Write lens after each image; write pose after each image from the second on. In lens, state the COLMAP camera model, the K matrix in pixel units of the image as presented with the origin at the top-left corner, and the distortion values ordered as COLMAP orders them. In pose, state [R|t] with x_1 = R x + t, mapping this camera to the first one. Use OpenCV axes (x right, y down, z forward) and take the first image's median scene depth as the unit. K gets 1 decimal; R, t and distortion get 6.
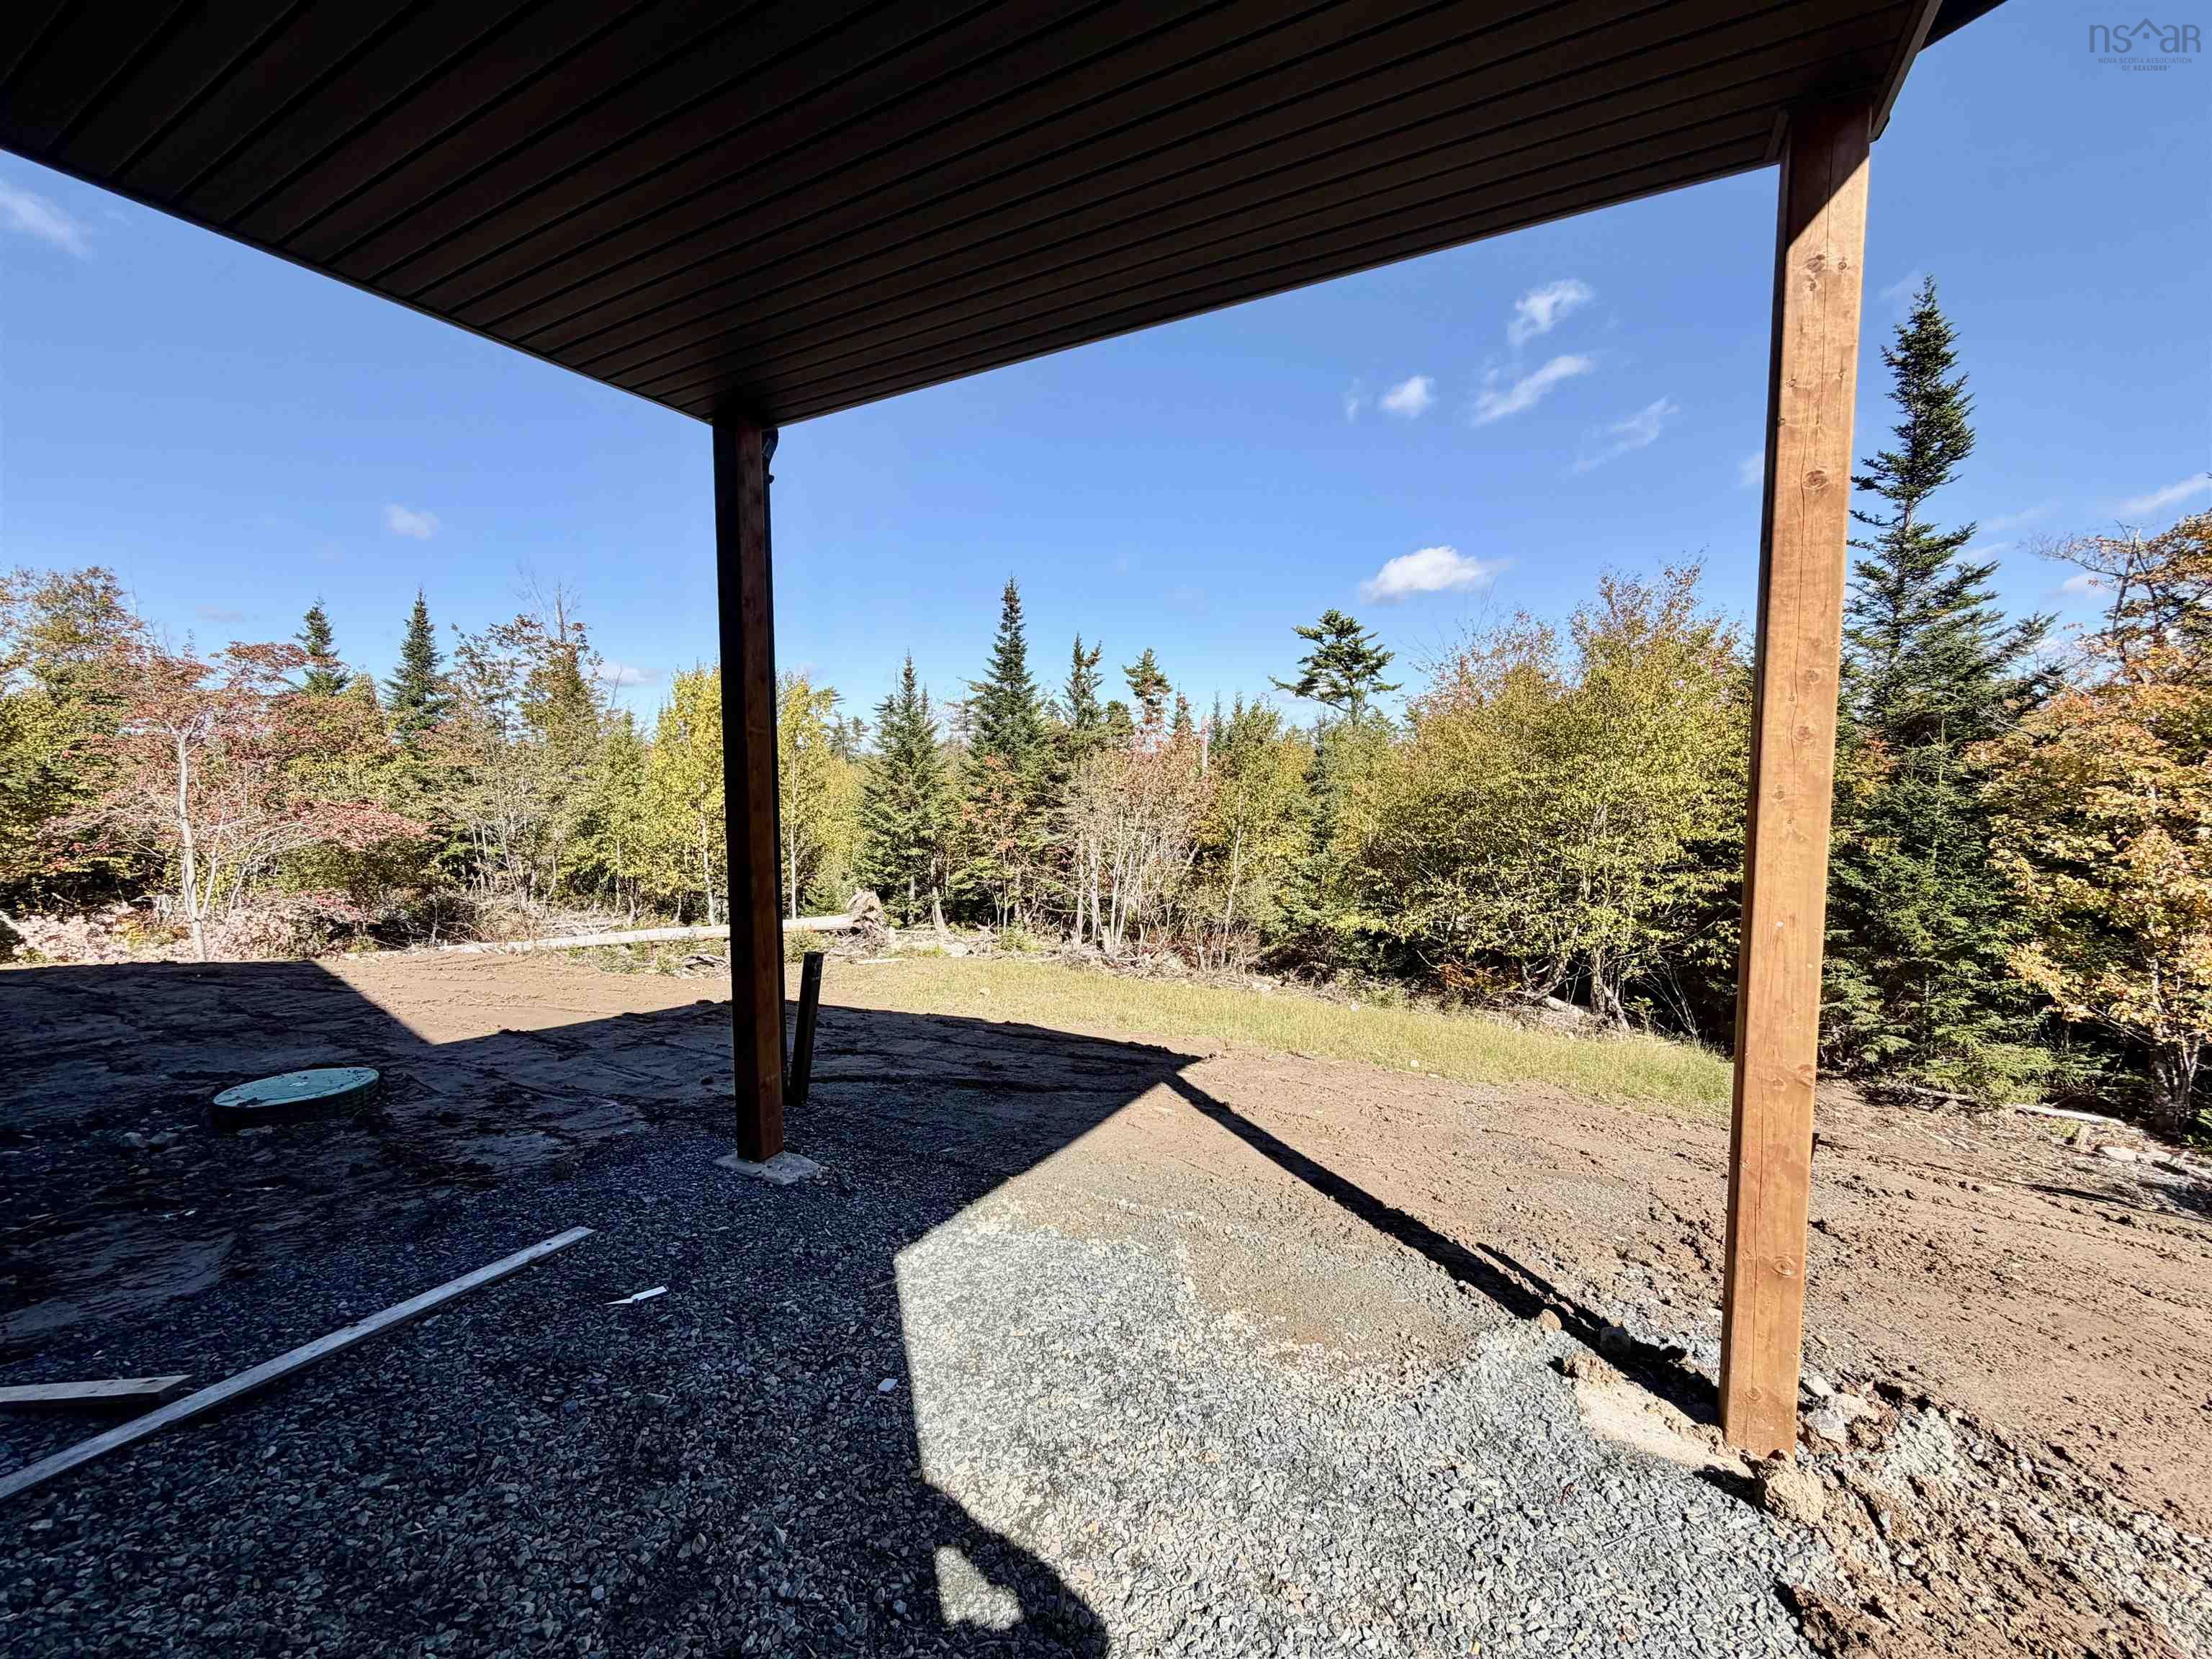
lens RADIAL K [[876.1, 0, 1106.0], [0, 876.1, 829.5], [0, 0, 1]] dist [-0.001369, -0.000120]
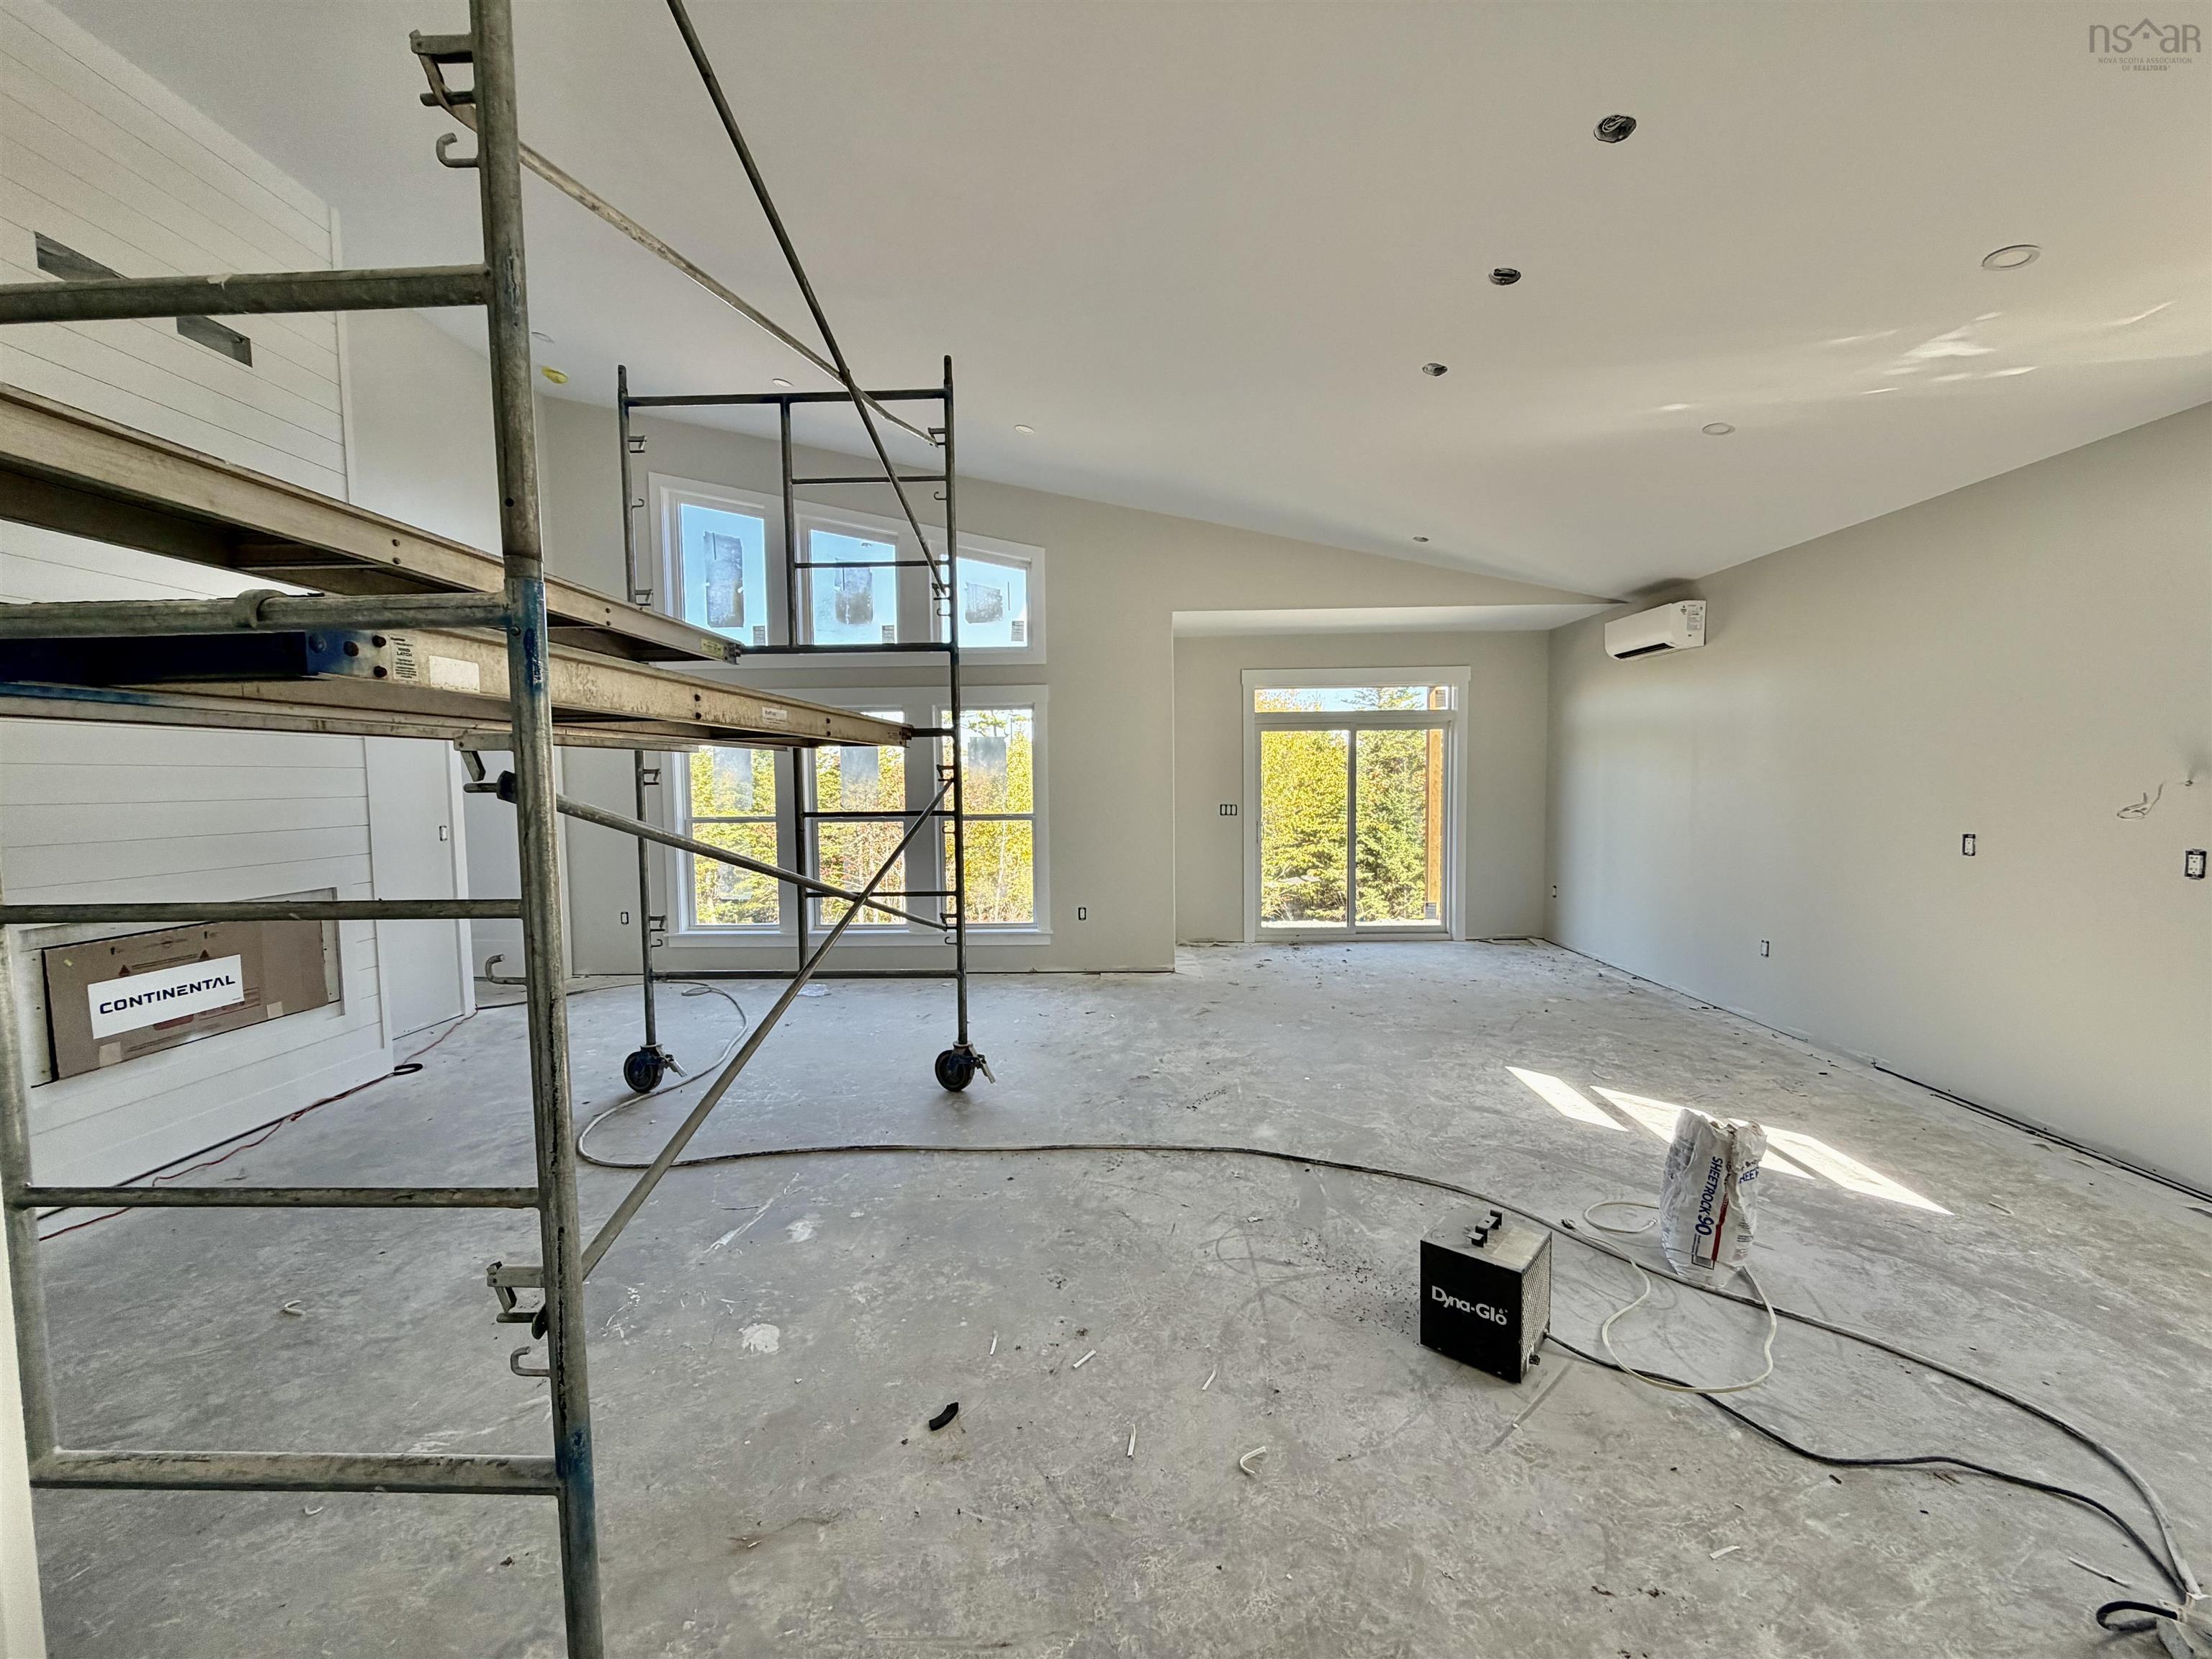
lens RADIAL K [[876.1, 0, 1106.0], [0, 876.1, 829.5], [0, 0, 1]] dist [-0.001369, -0.000120]
pose [[0.893501, -0.030079, 0.448053, -0.468163], [0.039927, 0.999124, -0.012549, 0.023524], [-0.447283, 0.029102, 0.893919, -0.399057]]
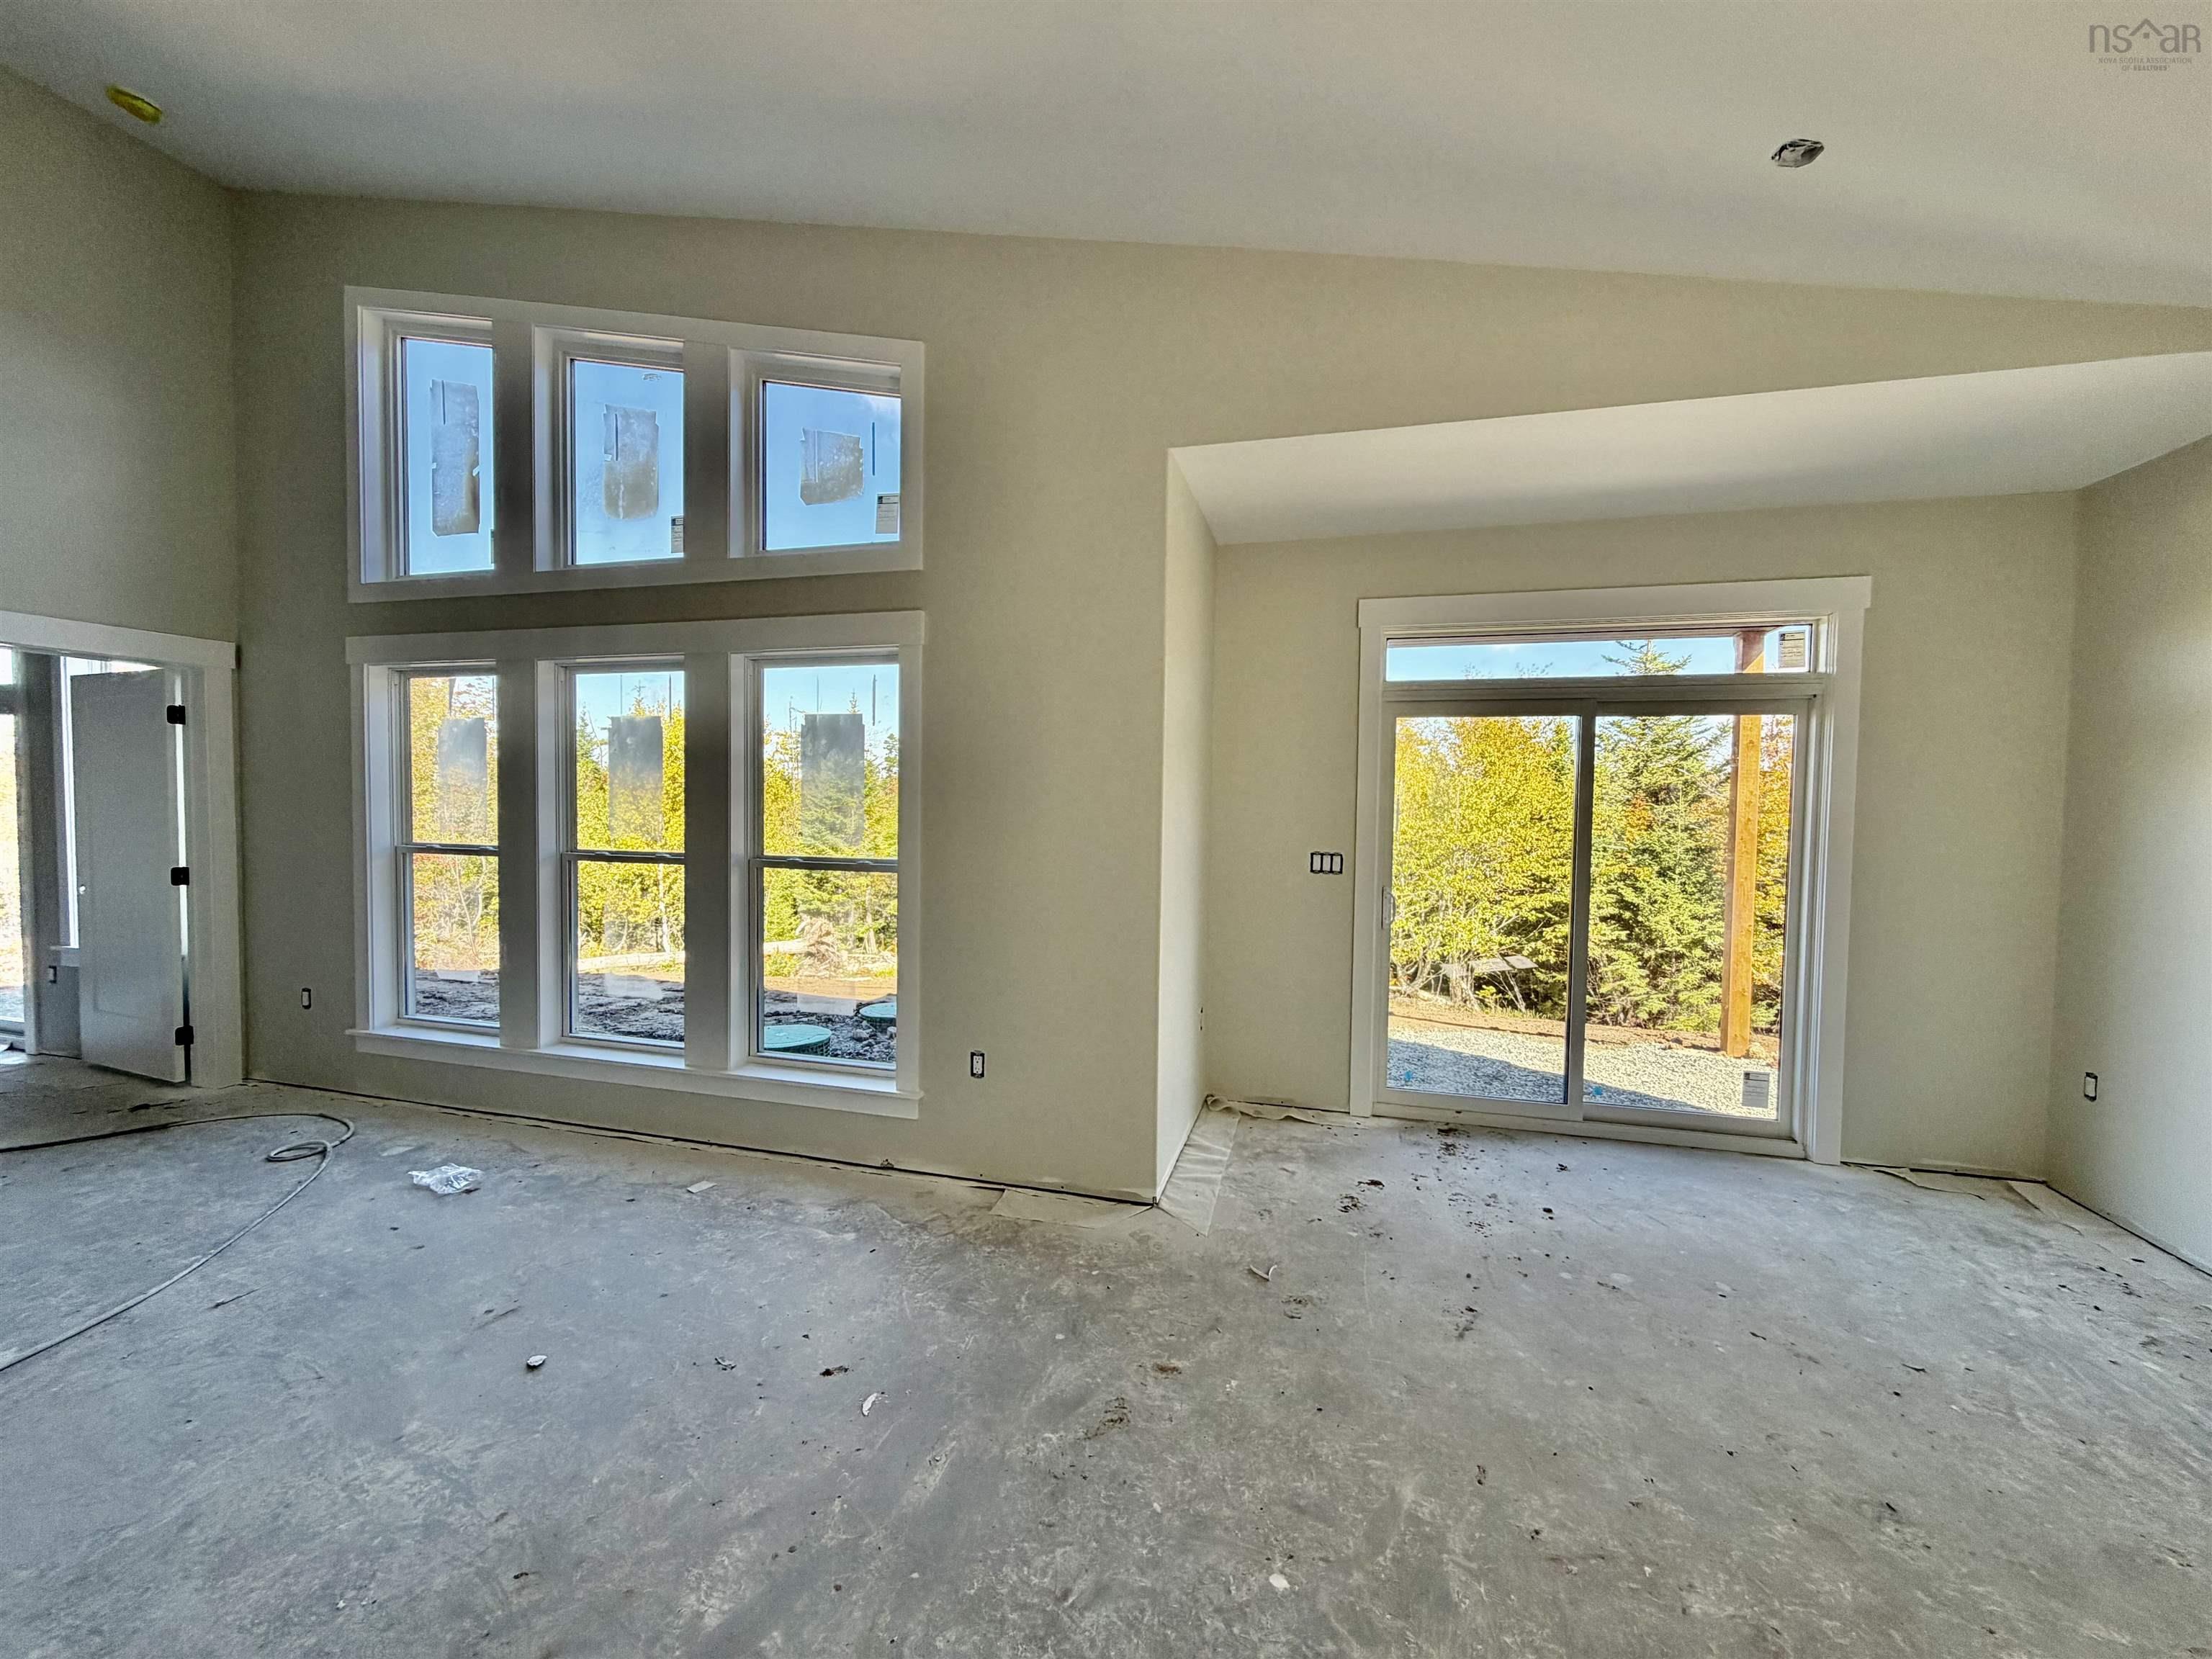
lens RADIAL K [[876.1, 0, 1106.0], [0, 876.1, 829.5], [0, 0, 1]] dist [-0.001369, -0.000120]
pose [[0.975673, 0.013286, 0.218827, -0.296036], [-0.004493, 0.999164, -0.040631, 0.008852], [-0.219184, 0.038660, 0.974917, -0.219369]]
